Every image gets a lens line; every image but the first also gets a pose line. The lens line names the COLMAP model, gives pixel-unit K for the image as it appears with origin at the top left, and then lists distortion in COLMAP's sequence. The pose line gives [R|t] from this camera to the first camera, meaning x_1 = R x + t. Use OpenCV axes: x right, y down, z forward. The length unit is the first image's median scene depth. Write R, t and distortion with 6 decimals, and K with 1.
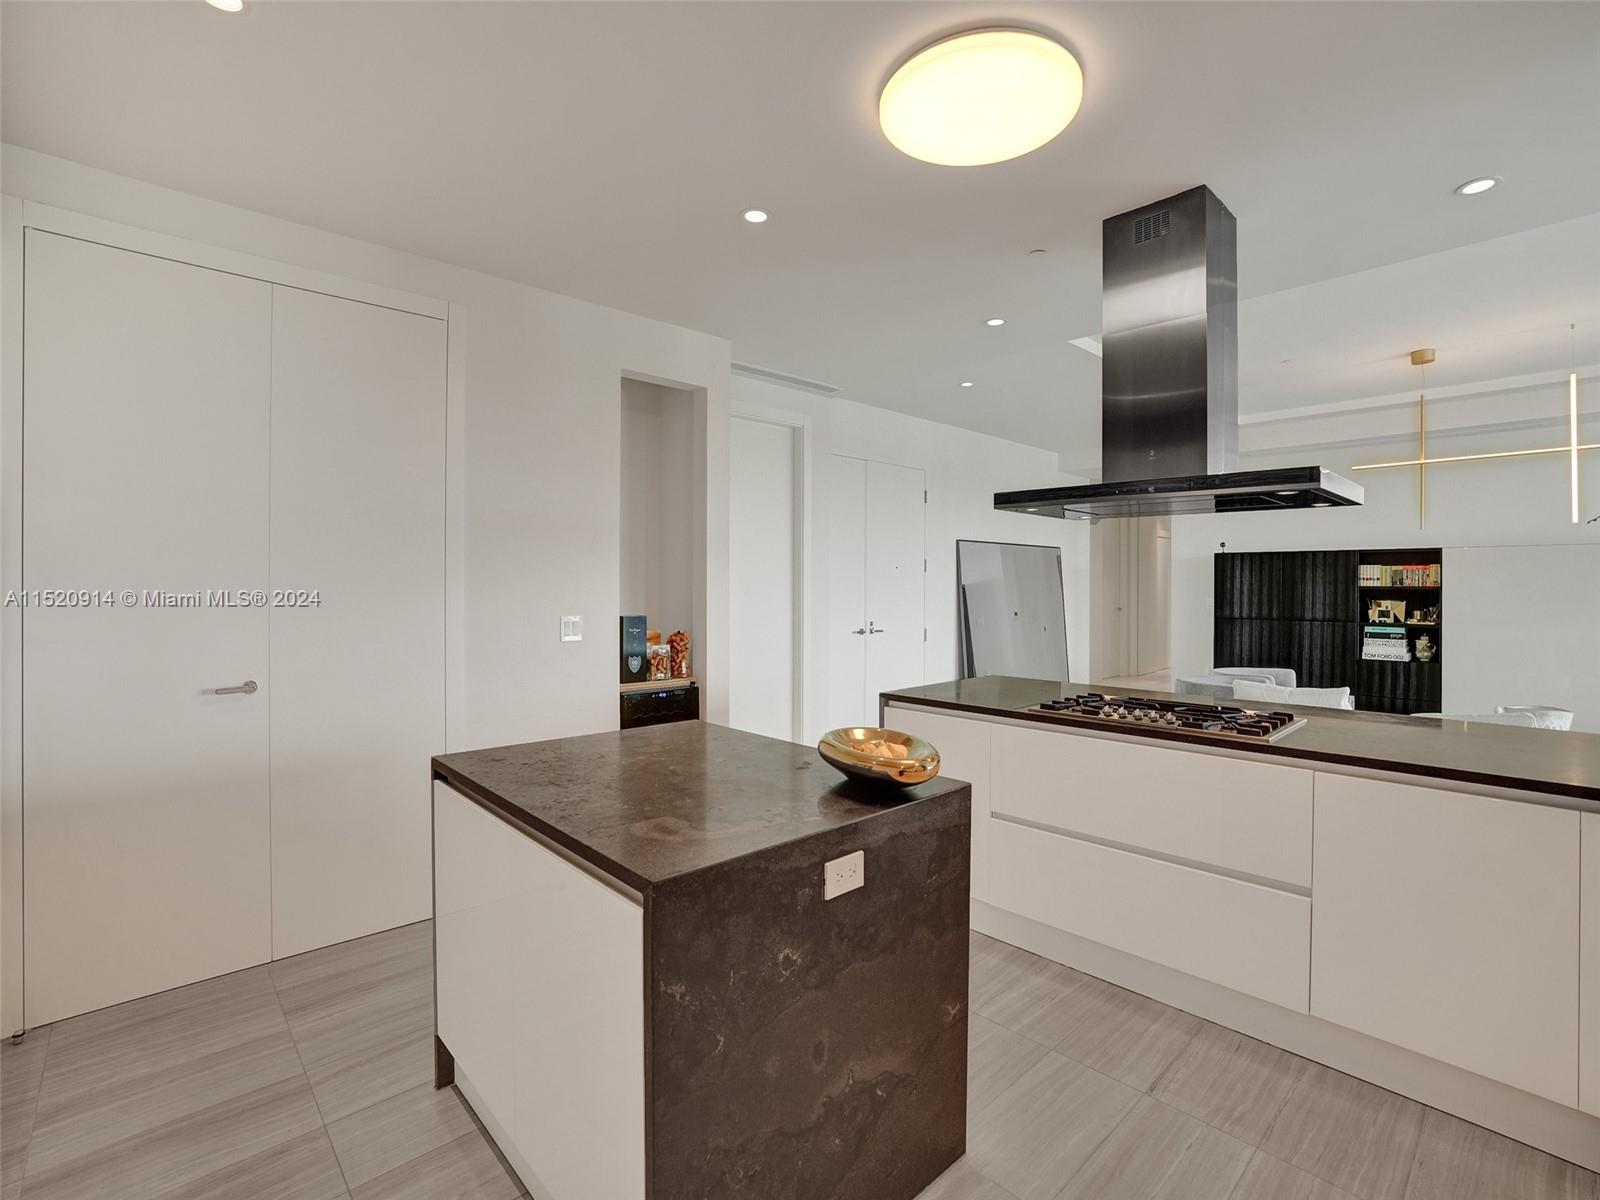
lens RADIAL K [[746.0, 0, 801.1], [0, 746.0, 595.7], [0, 0, 1]] dist [-0.045540, 0.015993]
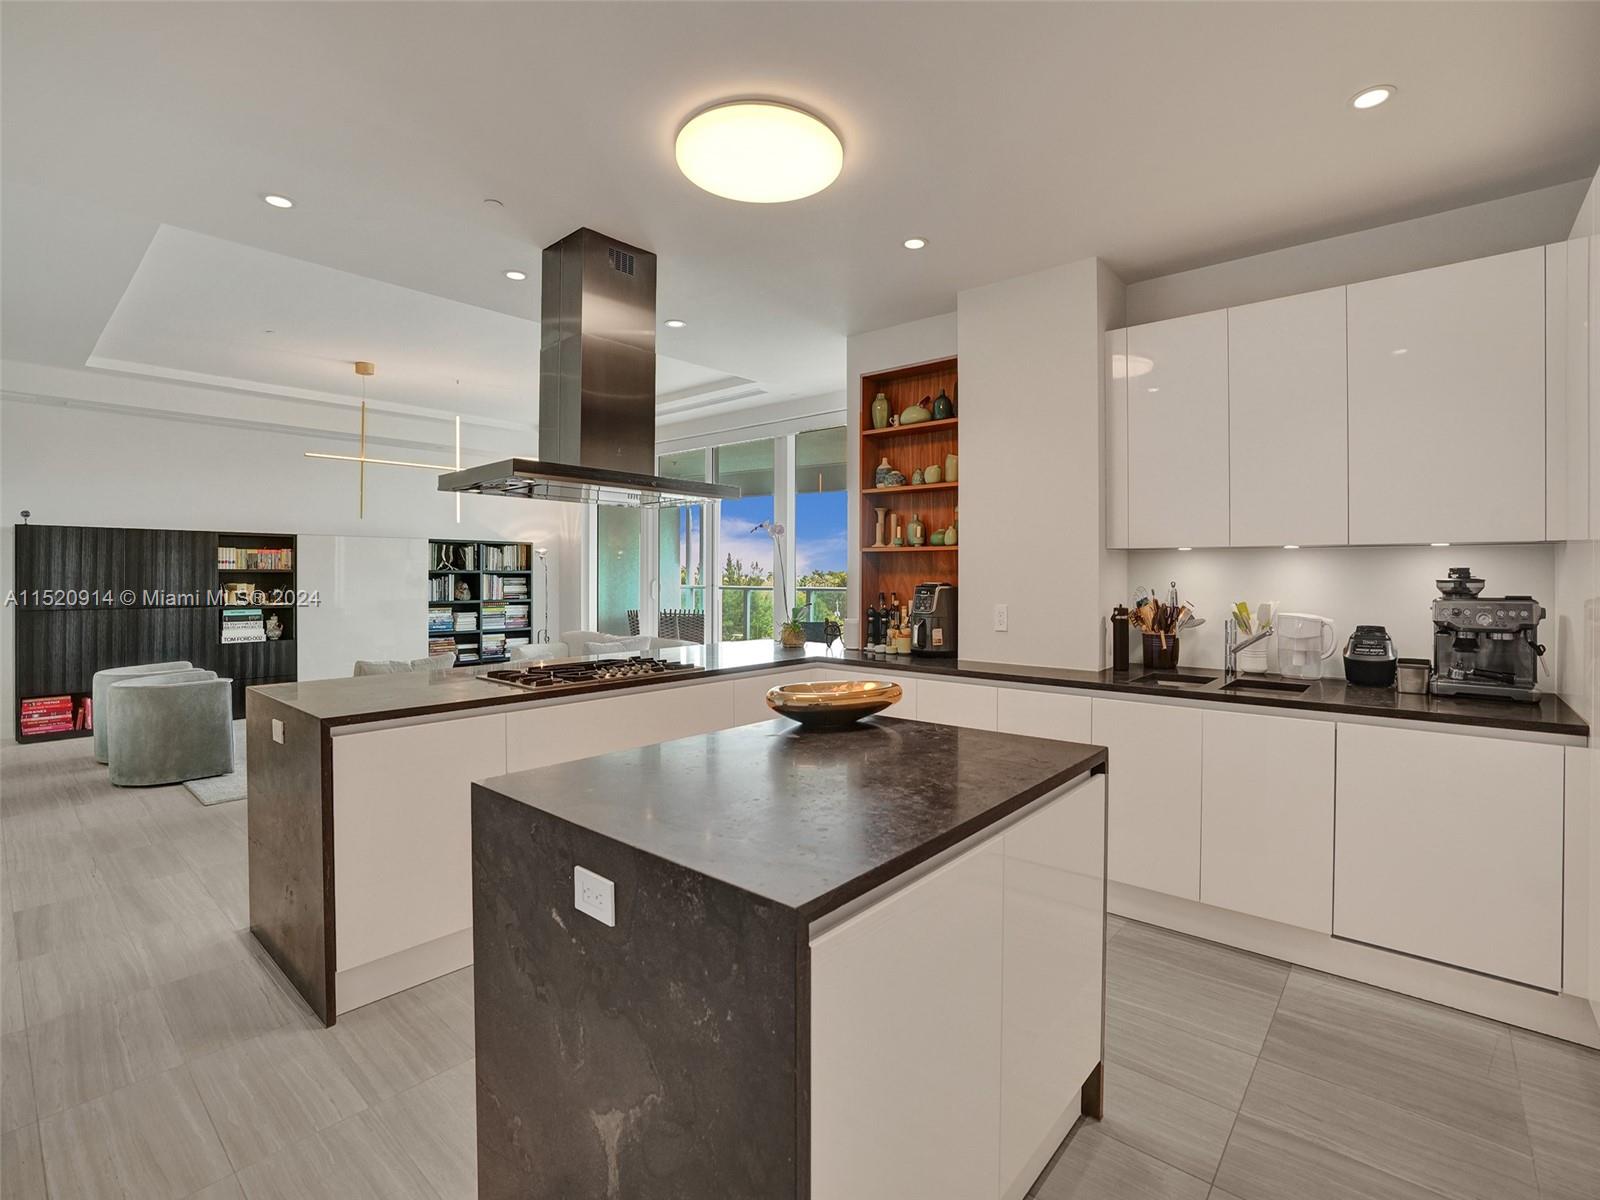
lens RADIAL K [[746.0, 0, 811.4], [0, 746.0, 572.8], [0, 0, 1]] dist [-0.045540, 0.015993]
pose [[-0.098553, 0.000862, 0.995131, -0.281406], [0.014523, 0.999894, 0.000572, 0.002462], [-0.995026, 0.014508, -0.098555, 0.314665]]
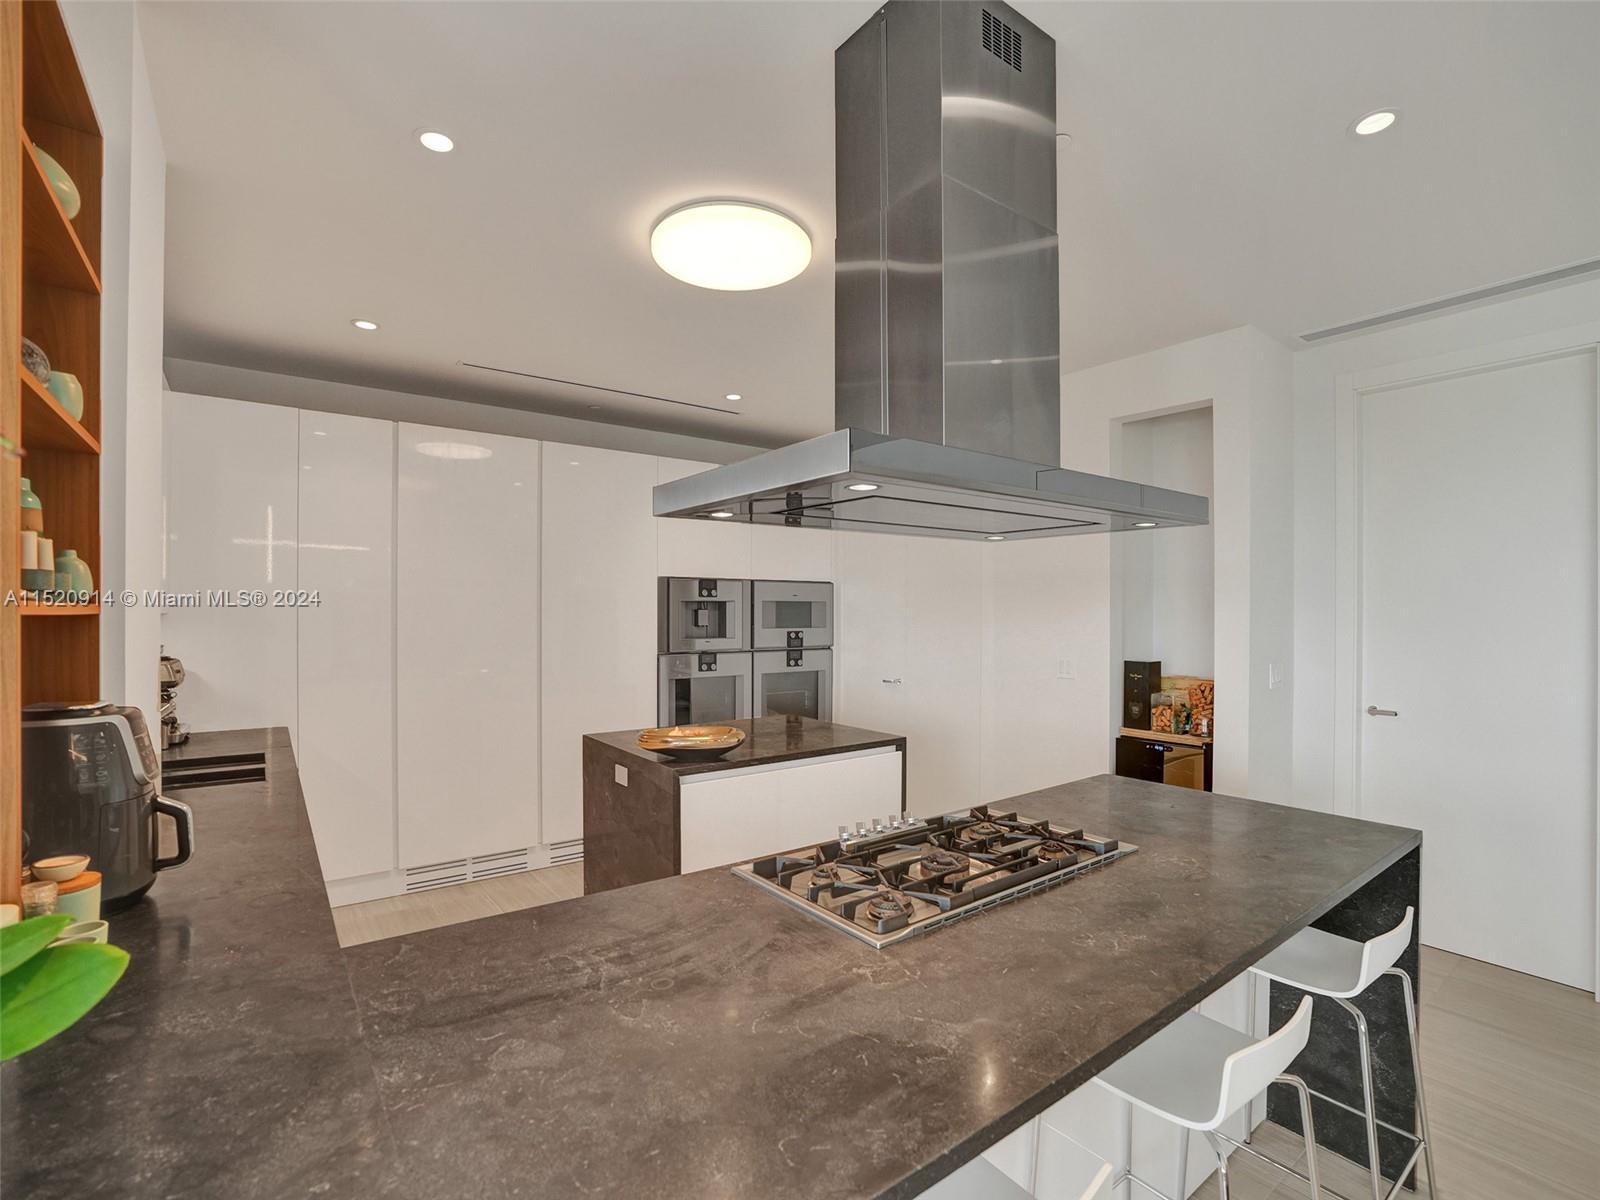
lens RADIAL K [[746.0, 0, 811.1], [0, 746.0, 605.2], [0, 0, 1]] dist [-0.045540, 0.015993]
pose [[-0.128260, -0.005631, -0.991725, 0.452510], [-0.017143, 0.999847, -0.003460, -0.020962], [0.991592, 0.016557, -0.128337, 0.392059]]
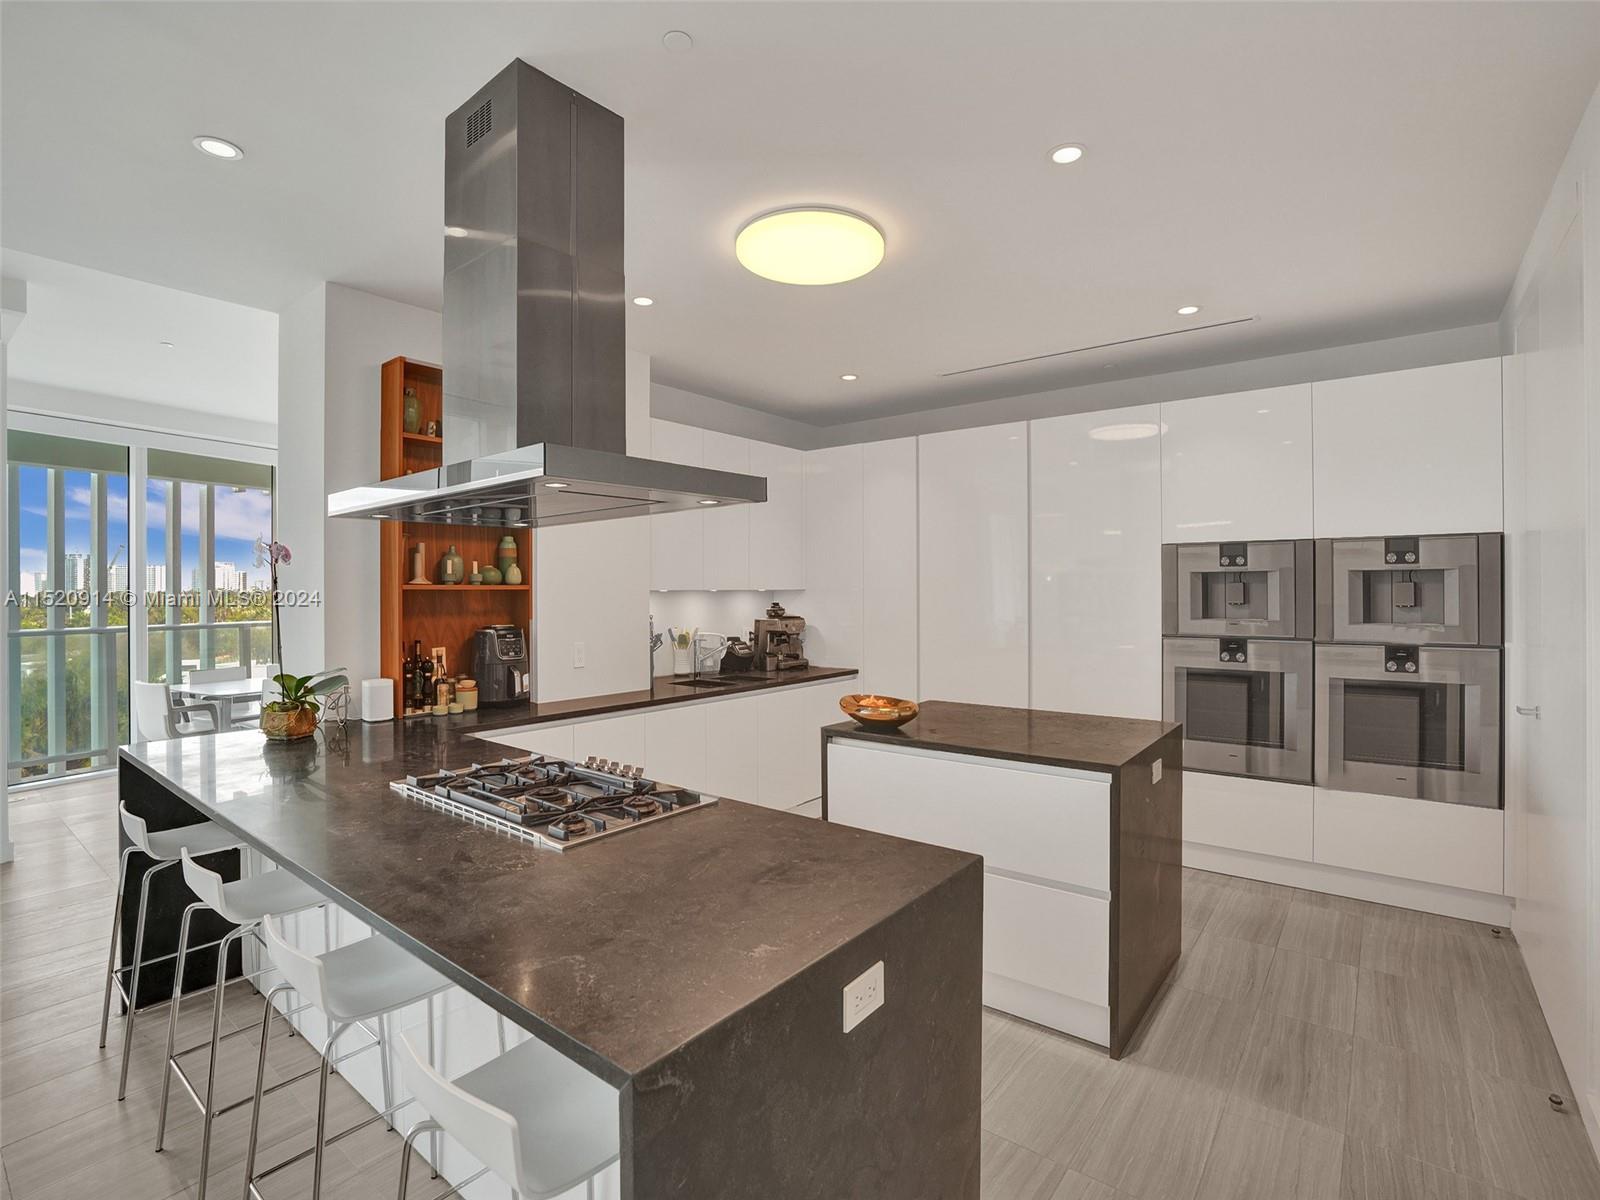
lens RADIAL K [[746.0, 0, 796.2], [0, 746.0, 594.0], [0, 0, 1]] dist [-0.045540, 0.015993]
pose [[-0.990502, 0.004141, -0.137439, 0.146322], [0.000946, 0.999728, 0.023301, -0.021833], [0.137498, 0.022949, -0.990236, 0.707496]]
